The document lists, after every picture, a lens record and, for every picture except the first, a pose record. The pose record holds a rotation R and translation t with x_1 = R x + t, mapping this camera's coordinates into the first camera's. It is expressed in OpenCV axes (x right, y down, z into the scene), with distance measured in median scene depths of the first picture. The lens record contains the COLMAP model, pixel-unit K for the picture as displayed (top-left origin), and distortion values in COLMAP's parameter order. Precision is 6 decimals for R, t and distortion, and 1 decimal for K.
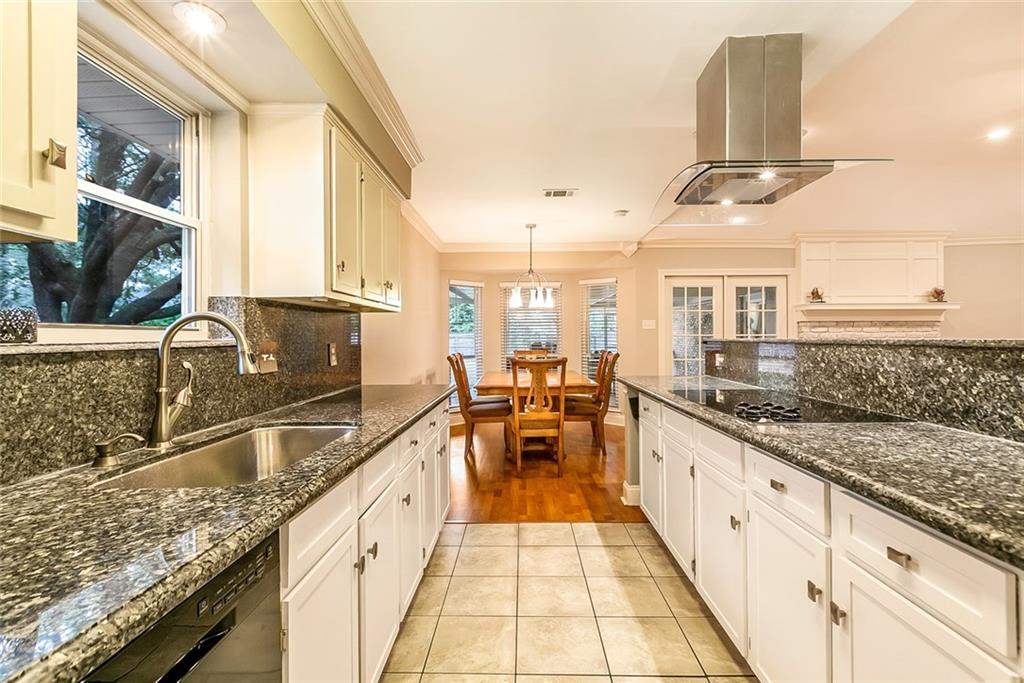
lens RADIAL K [[458.6, 0, 514.1], [0, 458.6, 336.9], [0, 0, 1]] dist [0.002369, -0.000163]
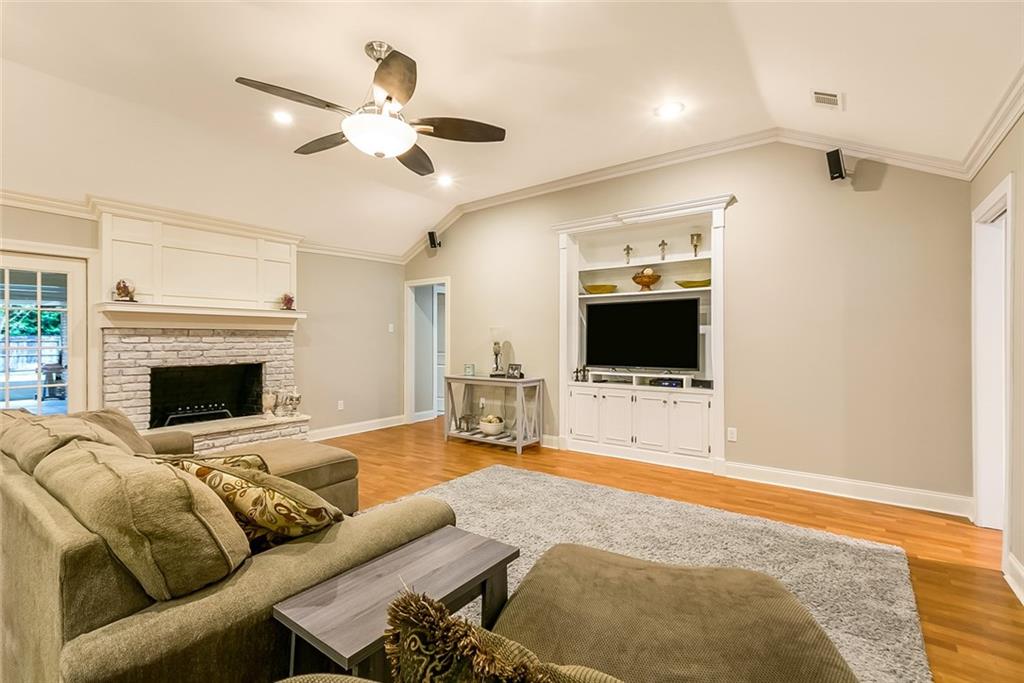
lens RADIAL K [[458.6, 0, 513.4], [0, 458.6, 340.8], [0, 0, 1]] dist [0.002369, -0.000163]
pose [[0.572576, -0.000263, 0.819851, 0.421688], [0.003110, 0.999993, -0.001852, -0.010847], [-0.819846, 0.003610, 0.572573, 0.104537]]
